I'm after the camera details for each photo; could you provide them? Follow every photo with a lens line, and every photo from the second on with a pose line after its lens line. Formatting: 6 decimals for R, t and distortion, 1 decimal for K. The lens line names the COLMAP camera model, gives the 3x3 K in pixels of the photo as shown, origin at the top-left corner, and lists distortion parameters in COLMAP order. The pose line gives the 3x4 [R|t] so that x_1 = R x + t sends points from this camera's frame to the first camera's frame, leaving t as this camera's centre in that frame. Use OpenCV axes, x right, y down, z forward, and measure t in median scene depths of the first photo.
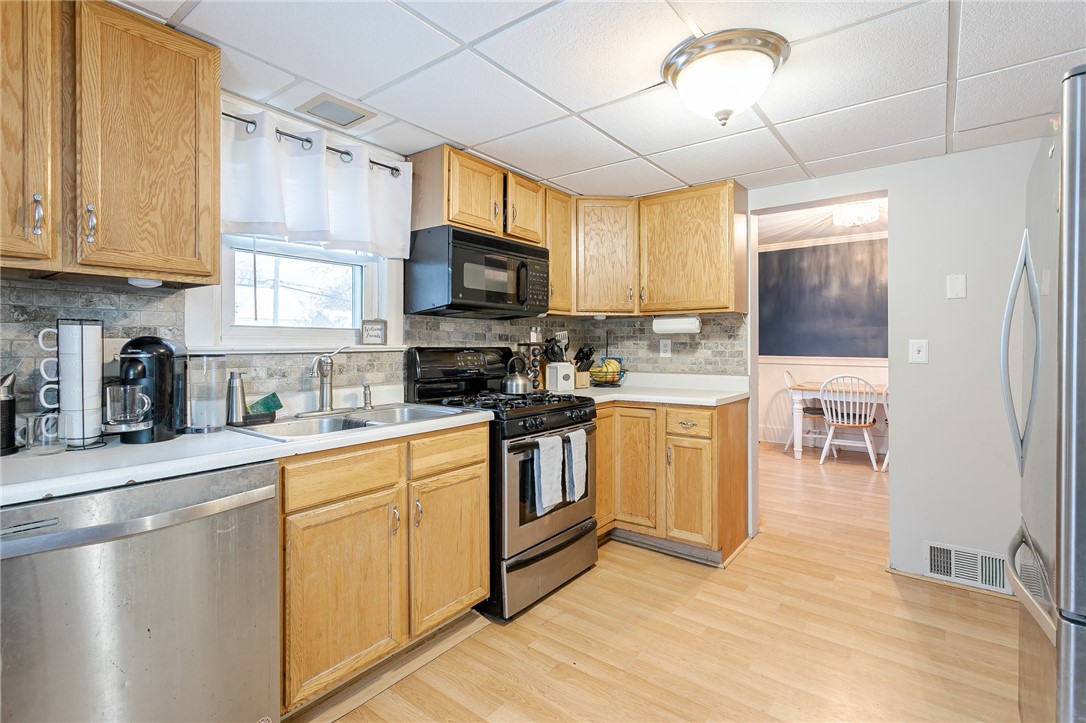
lens RADIAL K [[516.3, 0, 537.0], [0, 516.3, 350.9], [0, 0, 1]] dist [0.003949, -0.000524]
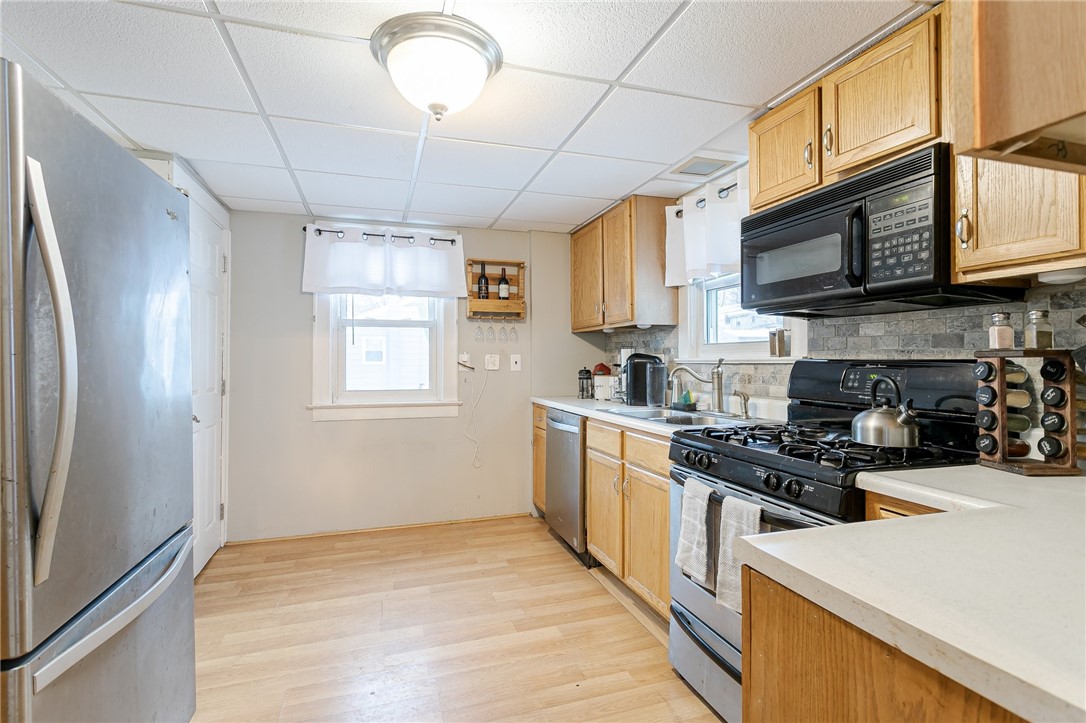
lens RADIAL K [[516.3, 0, 539.1], [0, 516.3, 362.8], [0, 0, 1]] dist [0.003949, -0.000524]
pose [[-0.563956, 0.010118, -0.825743, 0.729535], [-0.004216, 0.999877, 0.015131, -0.012862], [0.825794, 0.012015, -0.563843, 1.187188]]
